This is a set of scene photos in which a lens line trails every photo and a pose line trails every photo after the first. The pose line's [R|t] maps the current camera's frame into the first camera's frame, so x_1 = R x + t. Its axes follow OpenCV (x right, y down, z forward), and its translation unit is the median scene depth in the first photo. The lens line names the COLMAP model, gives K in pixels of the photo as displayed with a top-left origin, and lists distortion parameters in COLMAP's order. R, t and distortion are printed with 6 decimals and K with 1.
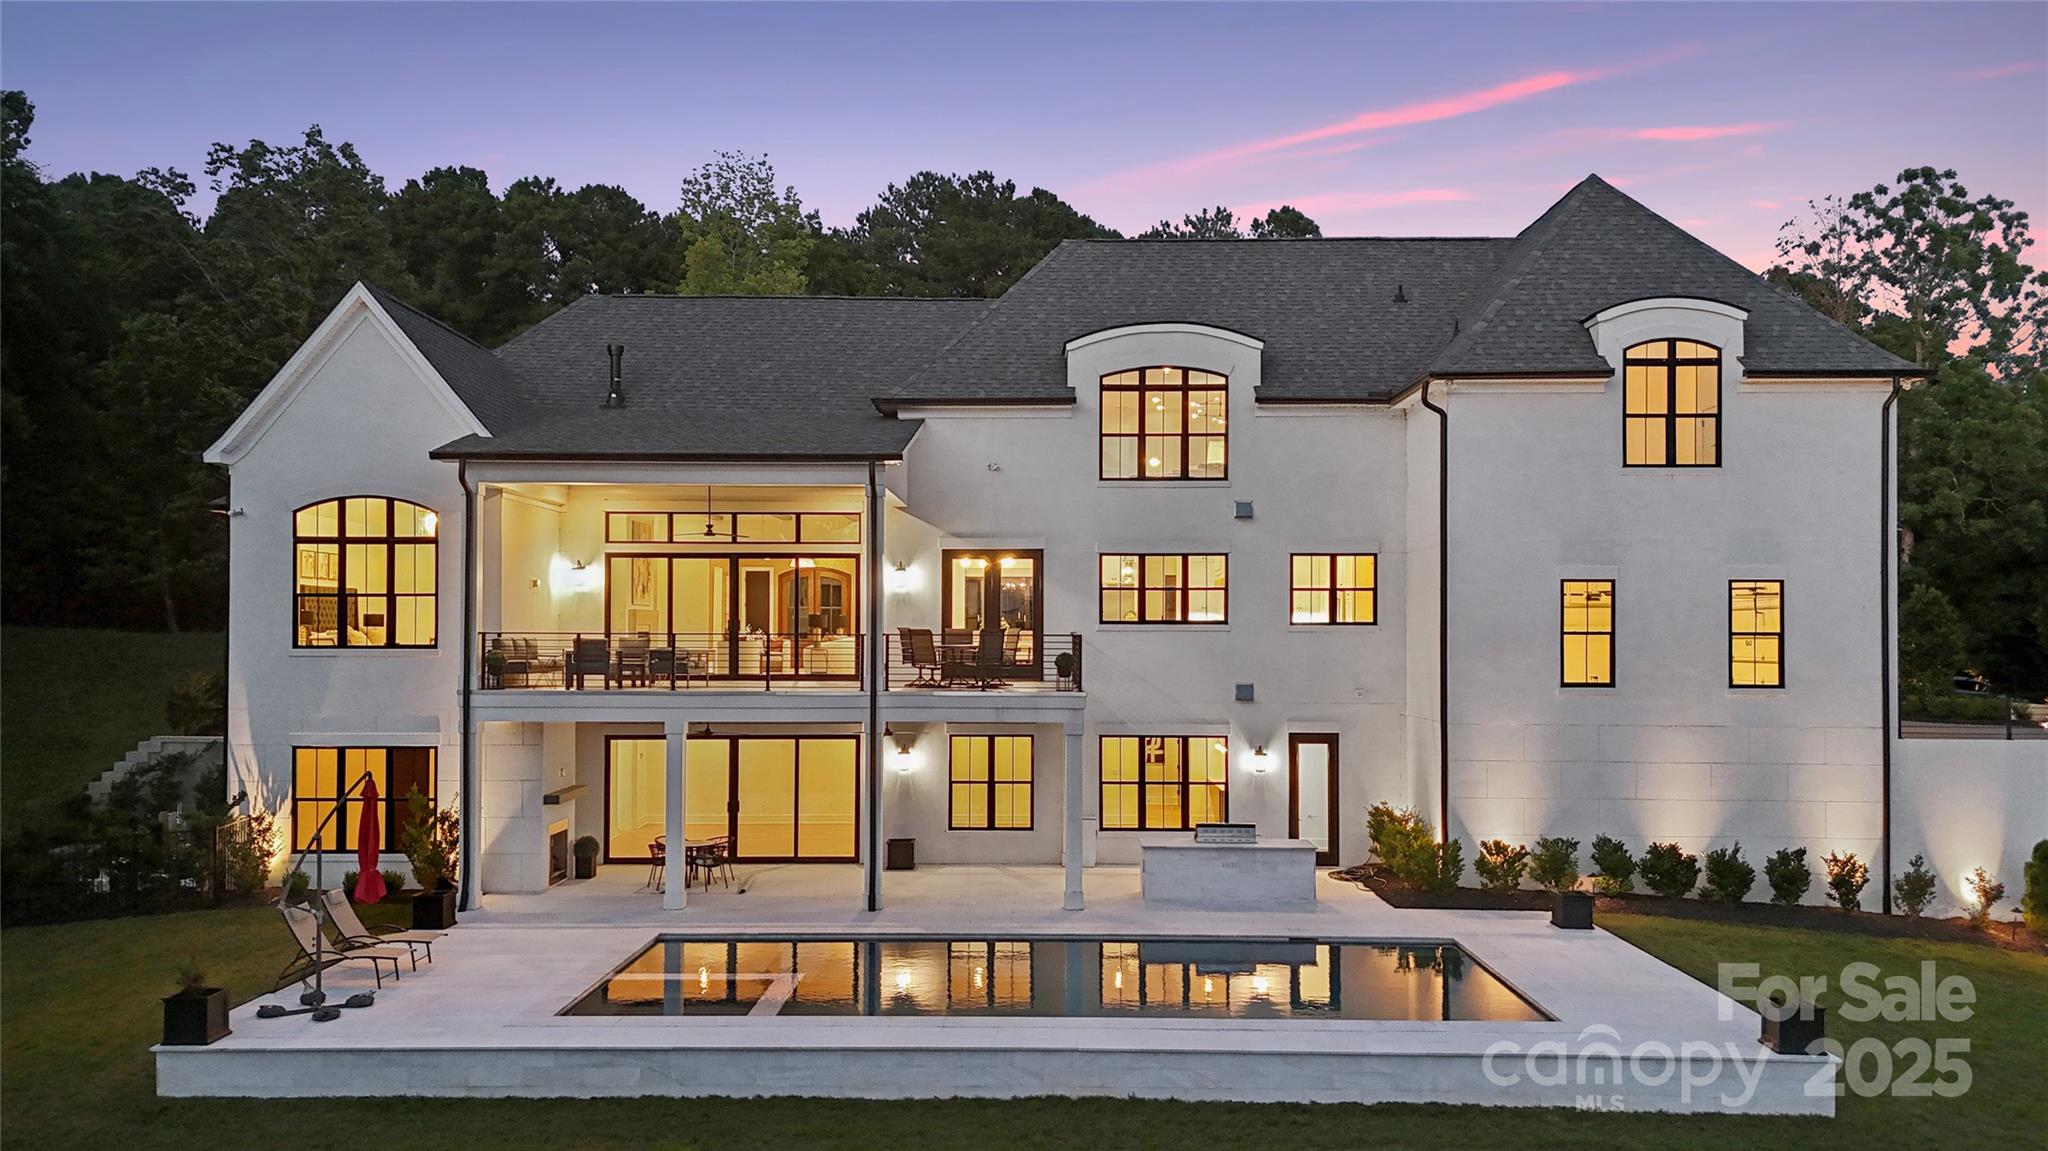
lens RADIAL K [[1475.0, 0, 1017.0], [0, 1475.0, 620.7], [0, 0, 1]] dist [0.036082, -0.019436]
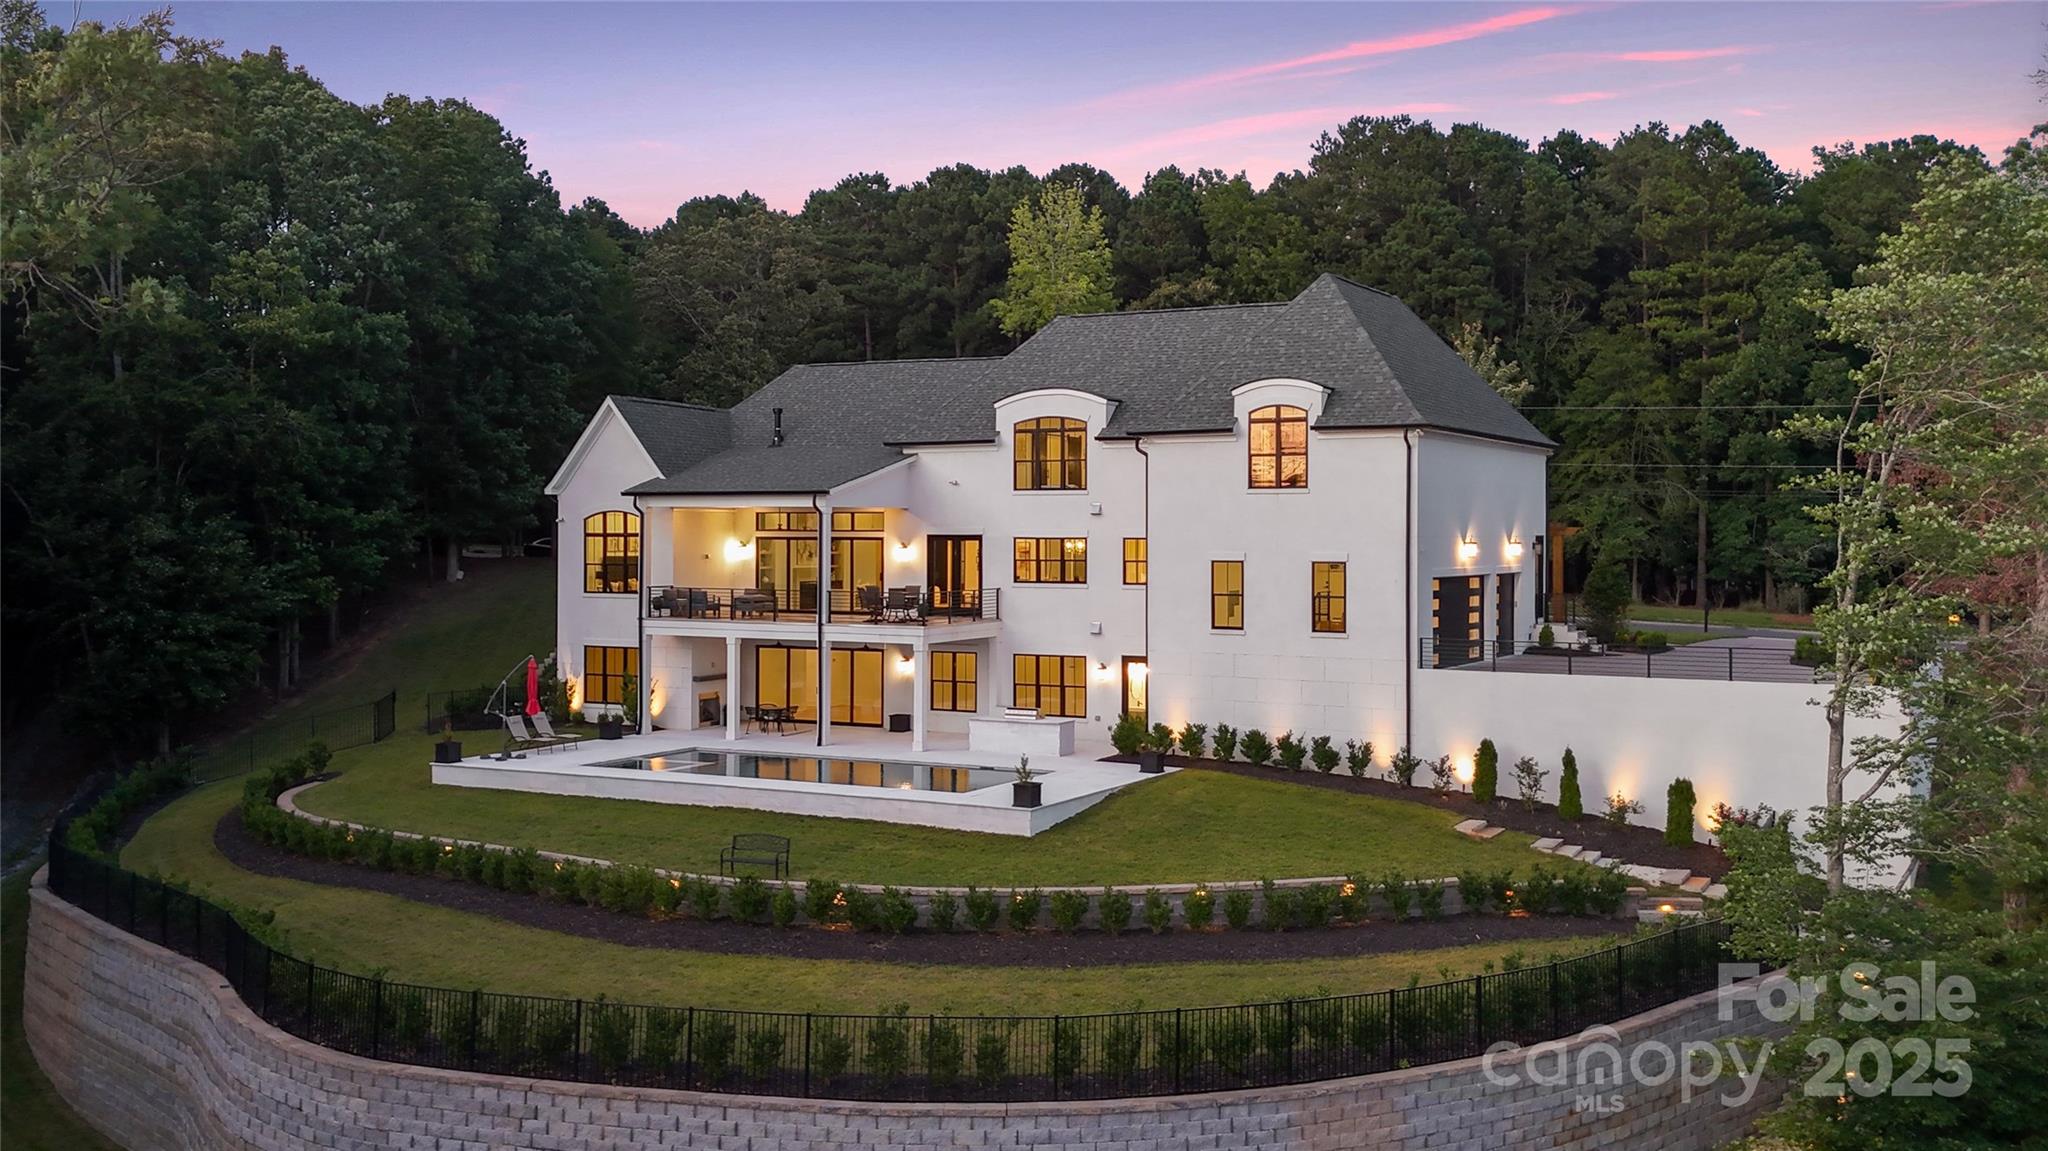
lens RADIAL K [[1779.1, 0, 1008.7], [0, 1779.1, 557.6], [0, 0, 1]] dist [0.052423, 0.011394]
pose [[0.890042, 0.006483, -0.455833, 0.956272], [0.000151, 0.999895, 0.014516, -0.054337], [0.455879, -0.012989, 0.889947, -0.714243]]
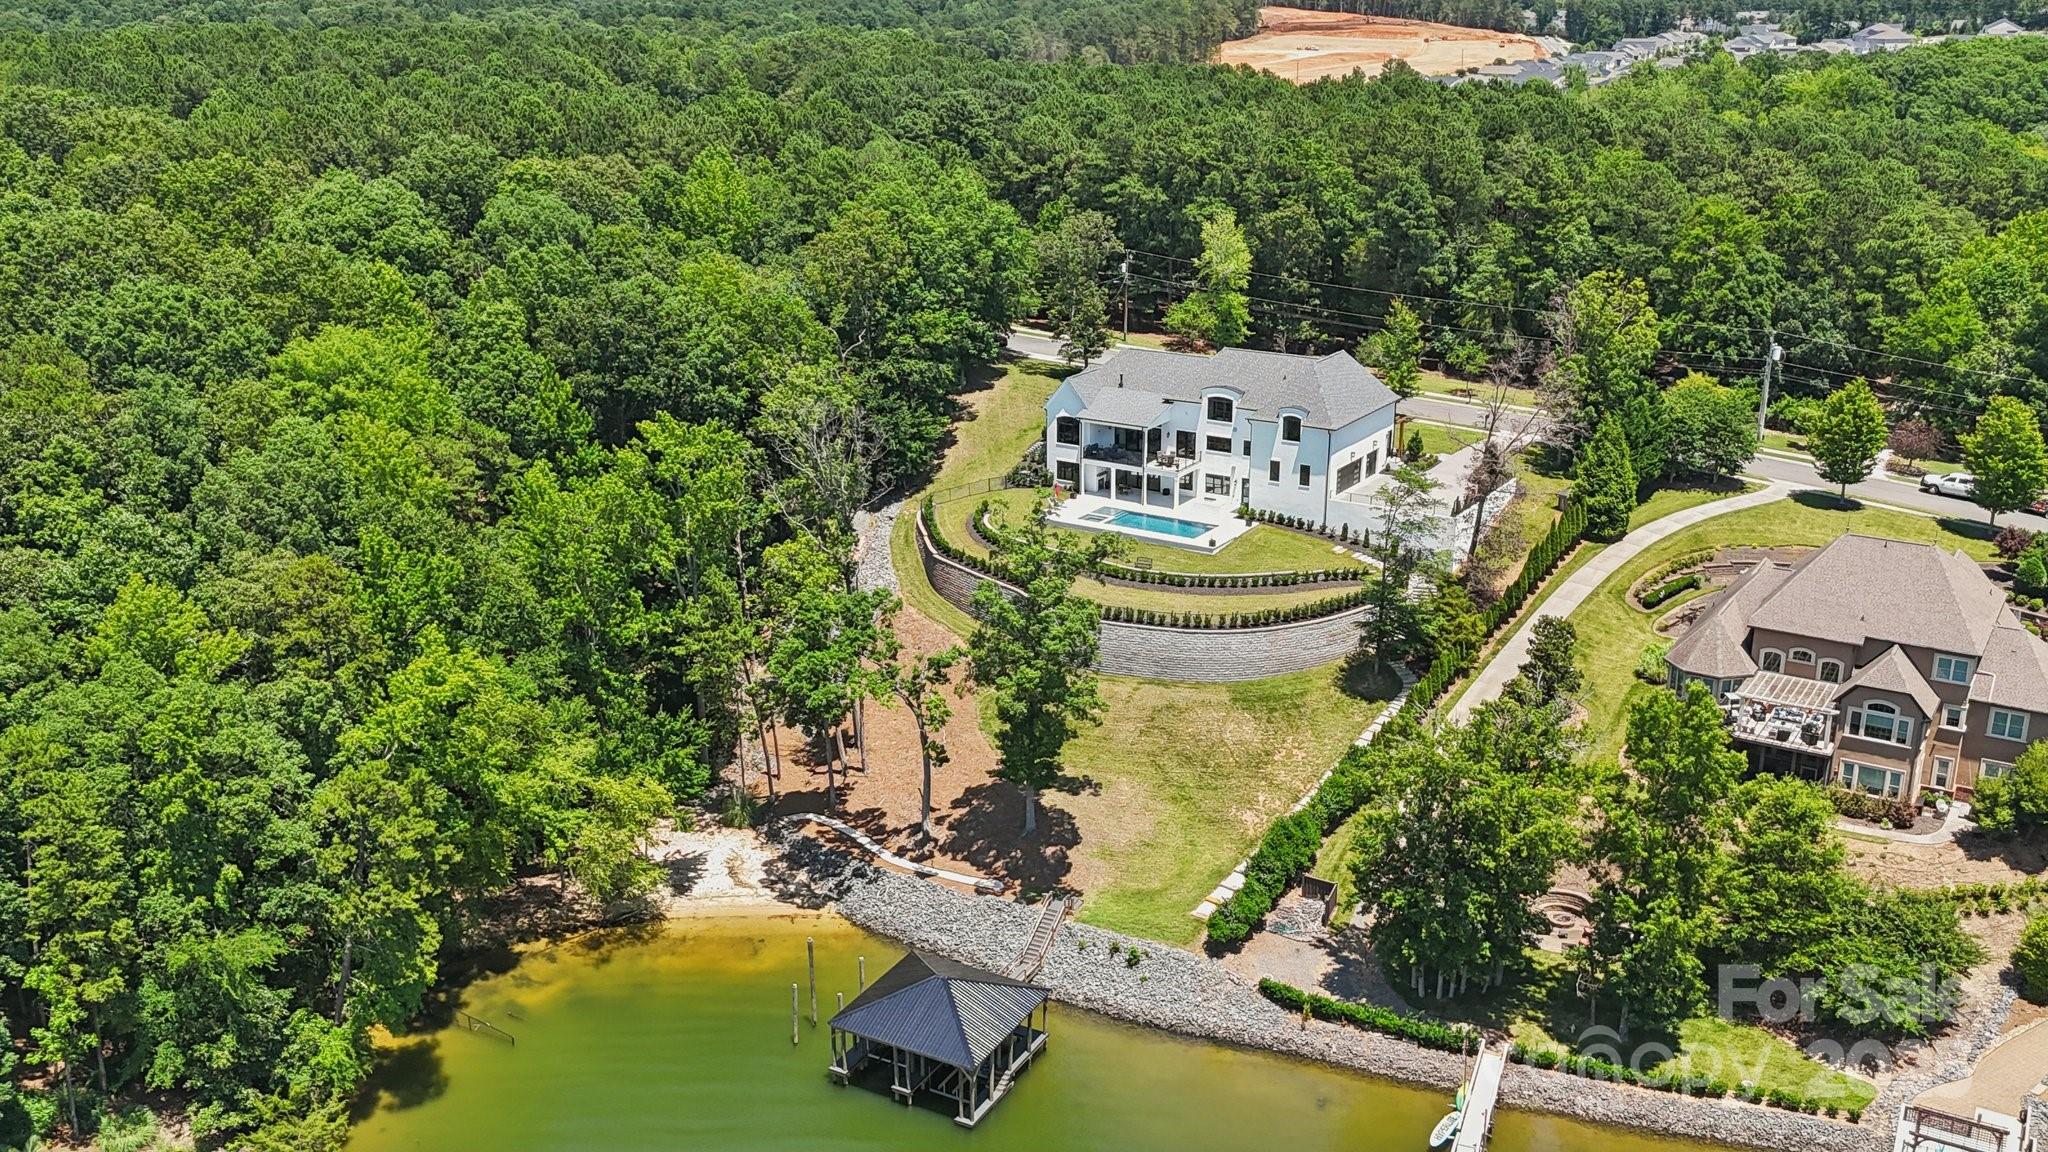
lens RADIAL K [[1475.0, 0, 1020.0], [0, 1475.0, 571.2], [0, 0, 1]] dist [0.036082, -0.019436]
pose [[0.842373, 0.160417, -0.514465, 2.129823], [0.015760, 0.946925, 0.321069, -1.203190], [0.538665, -0.278567, 0.795136, -3.306875]]
